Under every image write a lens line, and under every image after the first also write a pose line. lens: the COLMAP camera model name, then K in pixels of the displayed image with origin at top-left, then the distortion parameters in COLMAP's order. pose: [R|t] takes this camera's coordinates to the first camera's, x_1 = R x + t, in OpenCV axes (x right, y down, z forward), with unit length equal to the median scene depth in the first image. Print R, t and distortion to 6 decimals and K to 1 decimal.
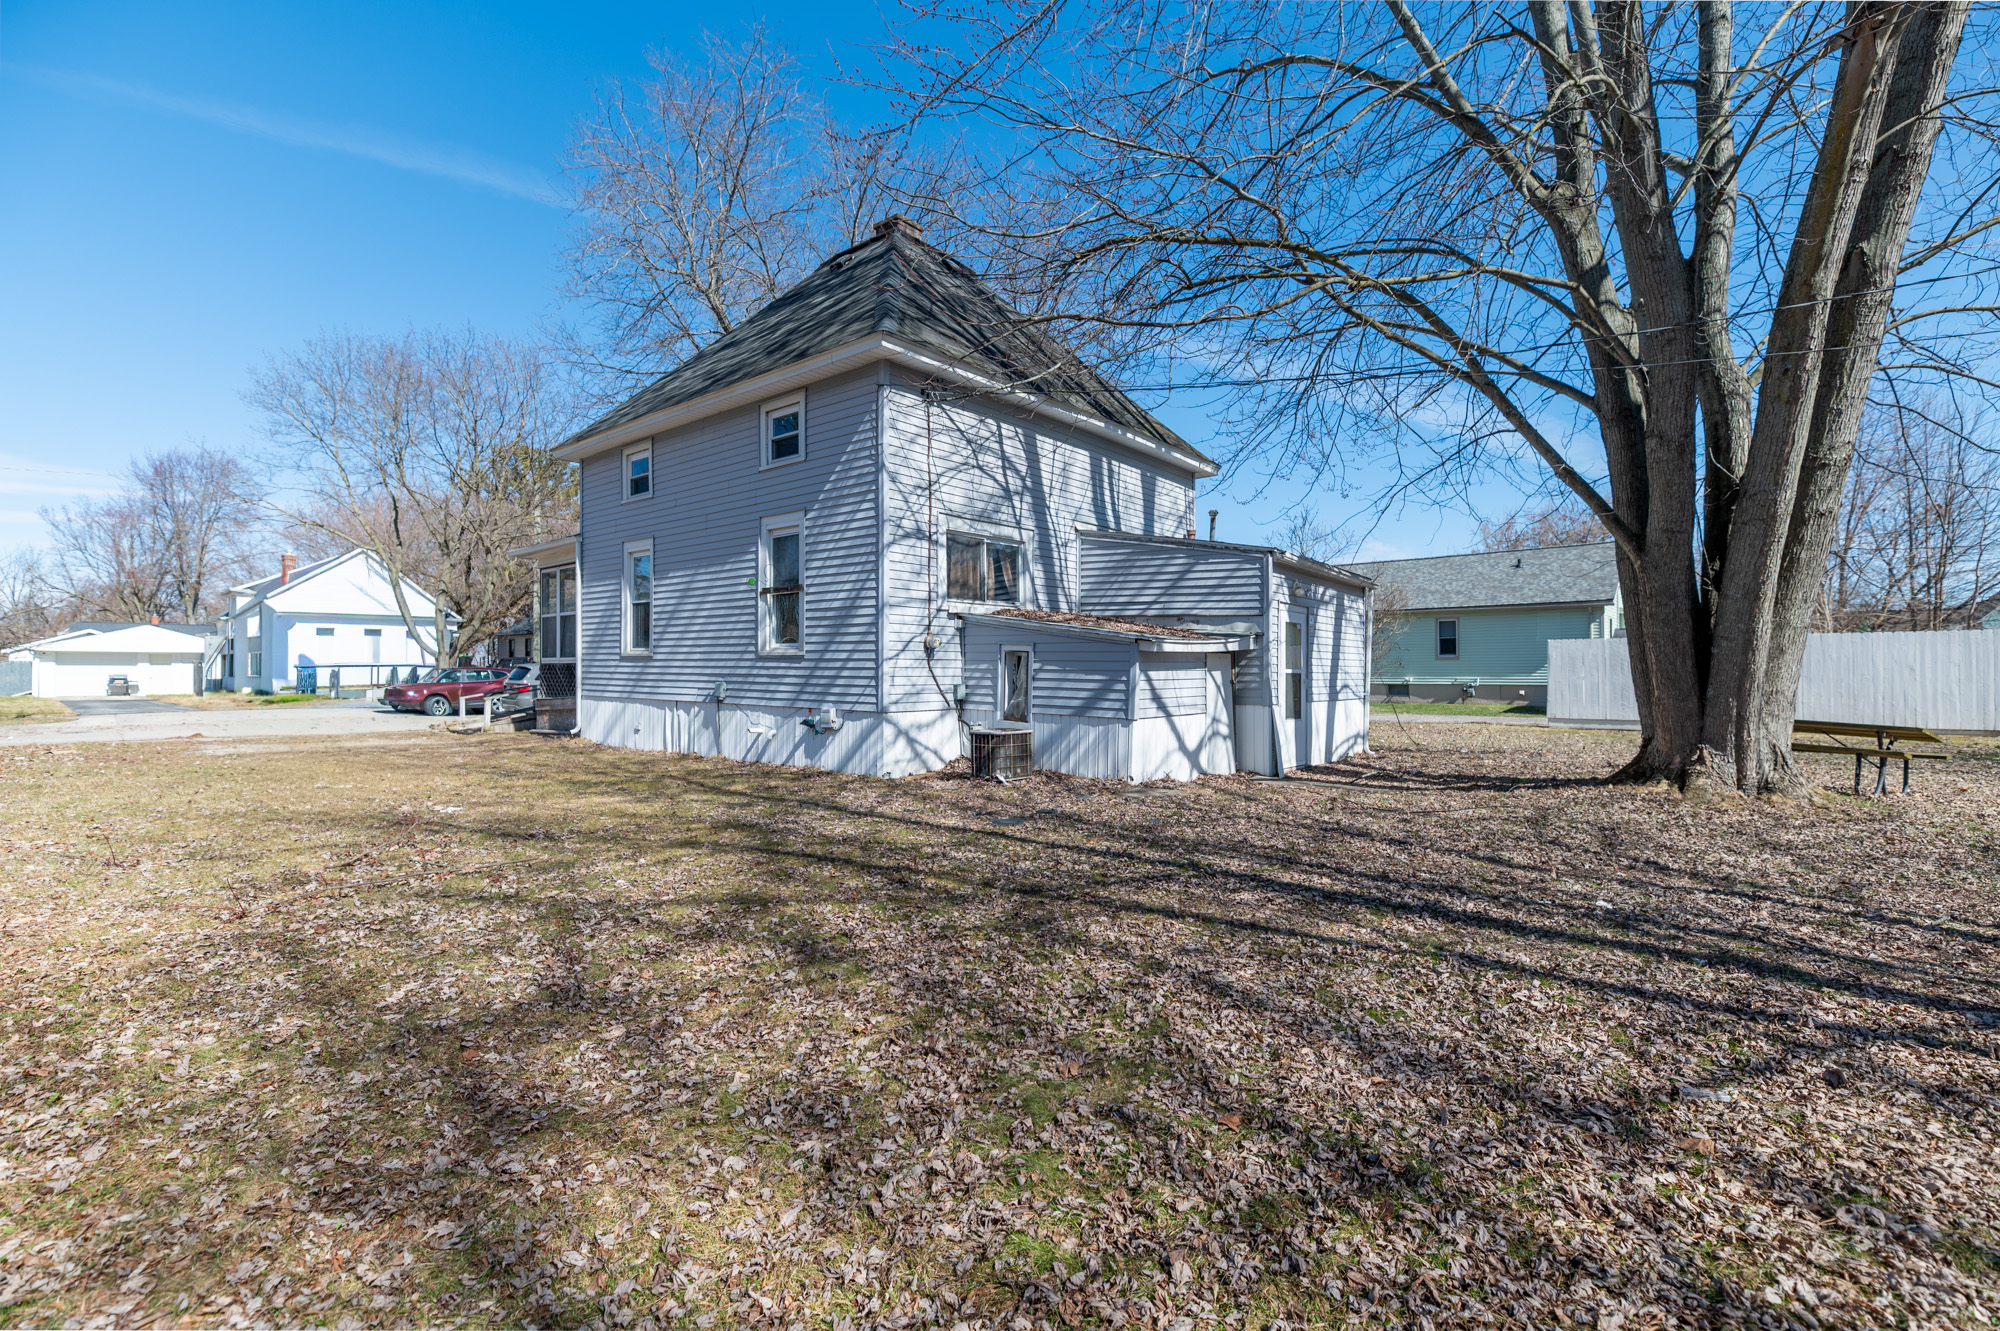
lens RADIAL K [[846.7, 0, 1001.0], [0, 846.7, 668.0], [0, 0, 1]] dist [0.000806, 0.000598]
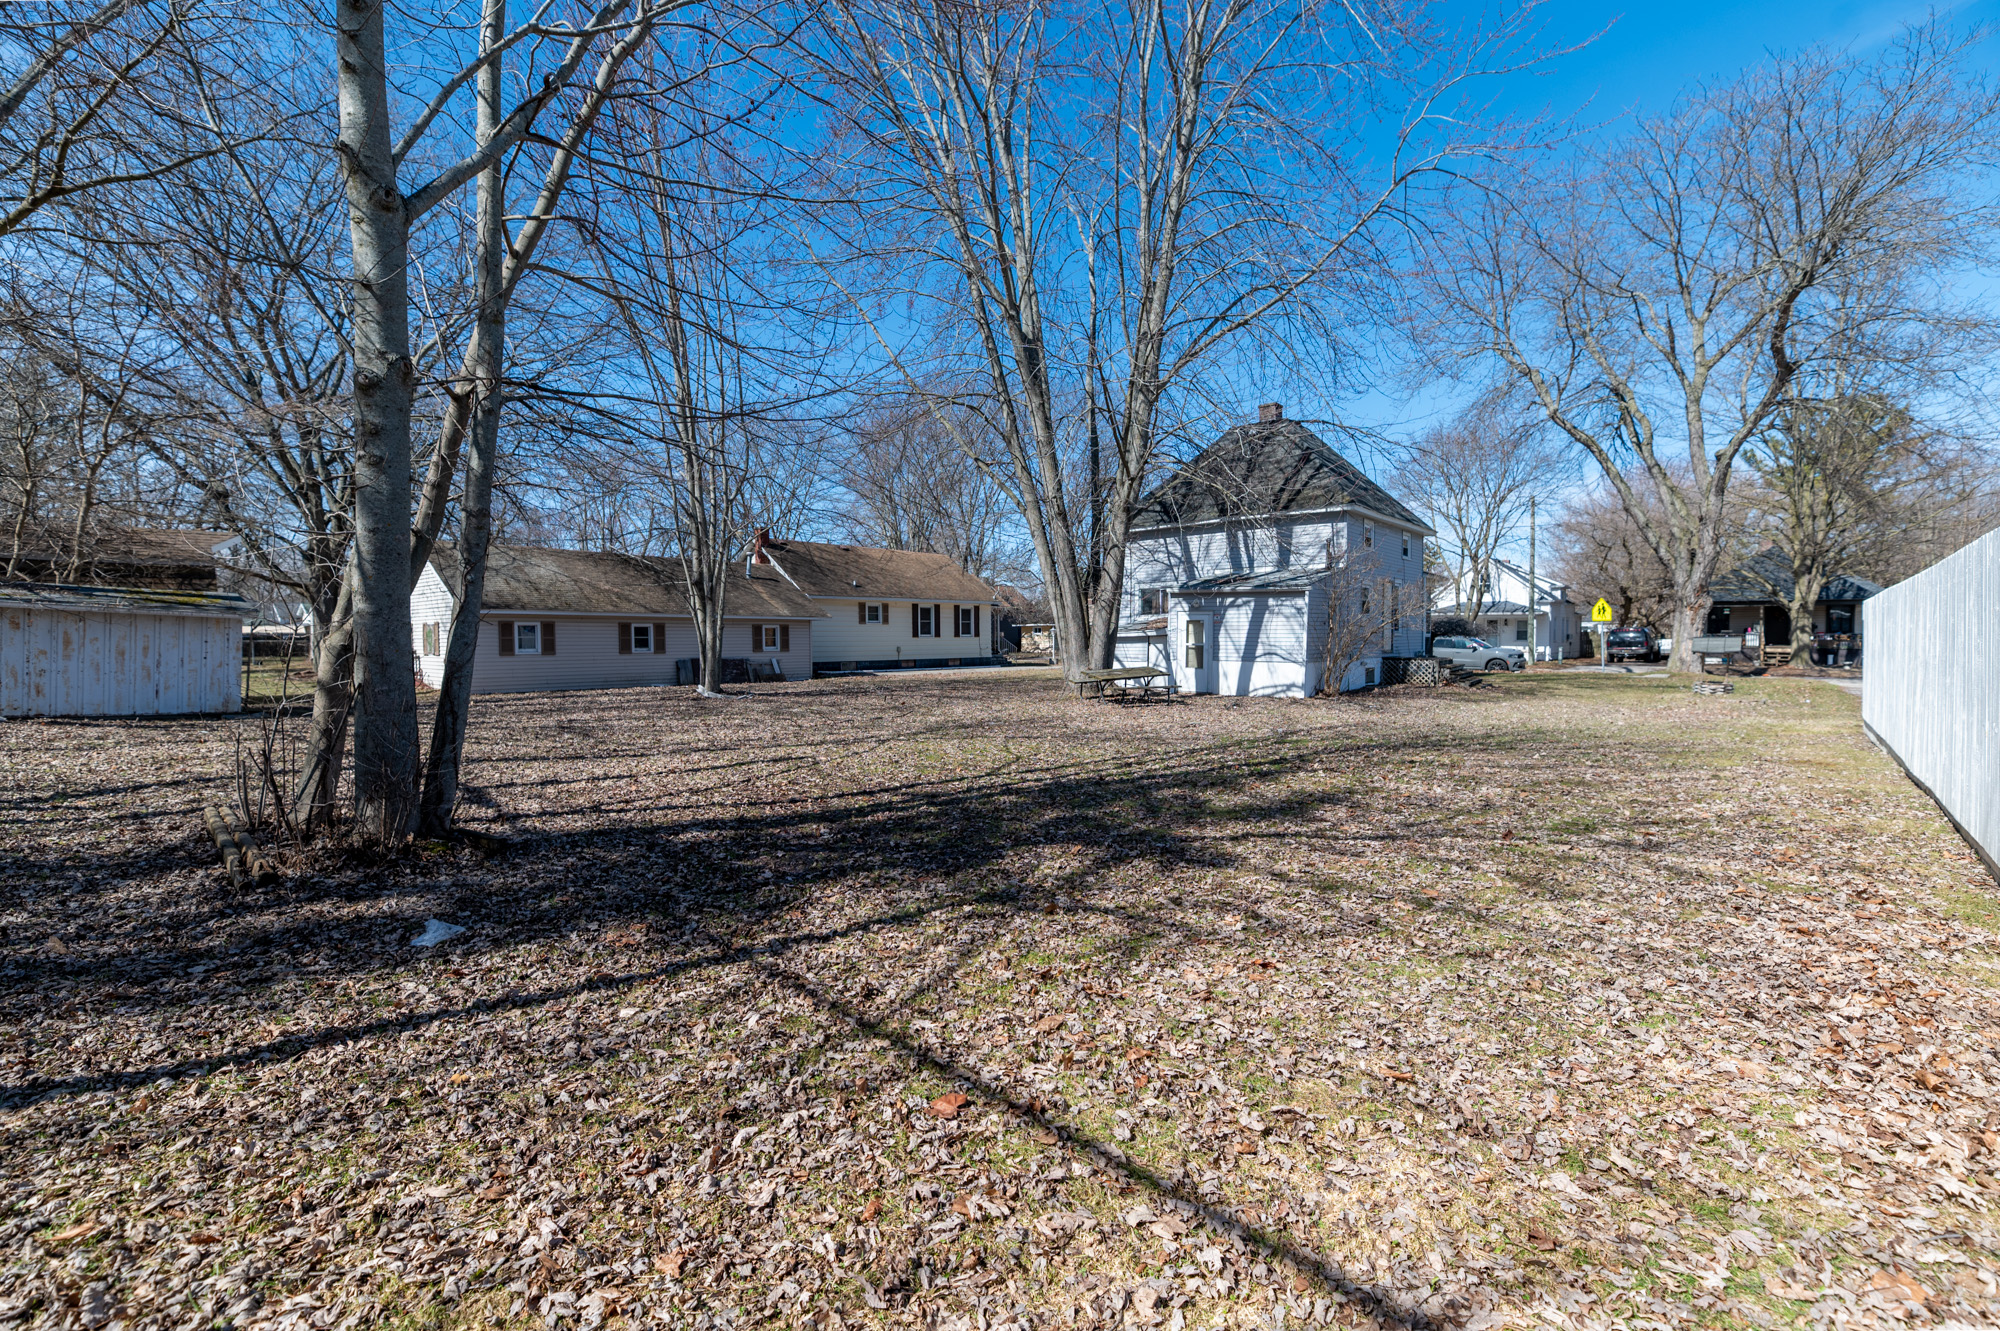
lens RADIAL K [[846.7, 0, 1000.5], [0, 846.7, 657.7], [0, 0, 1]] dist [0.000806, 0.000598]
pose [[-0.030317, 0.017266, -0.999391, 2.293504], [-0.003113, 0.999844, 0.017368, 0.004713], [0.999535, 0.003638, -0.030259, 0.584426]]
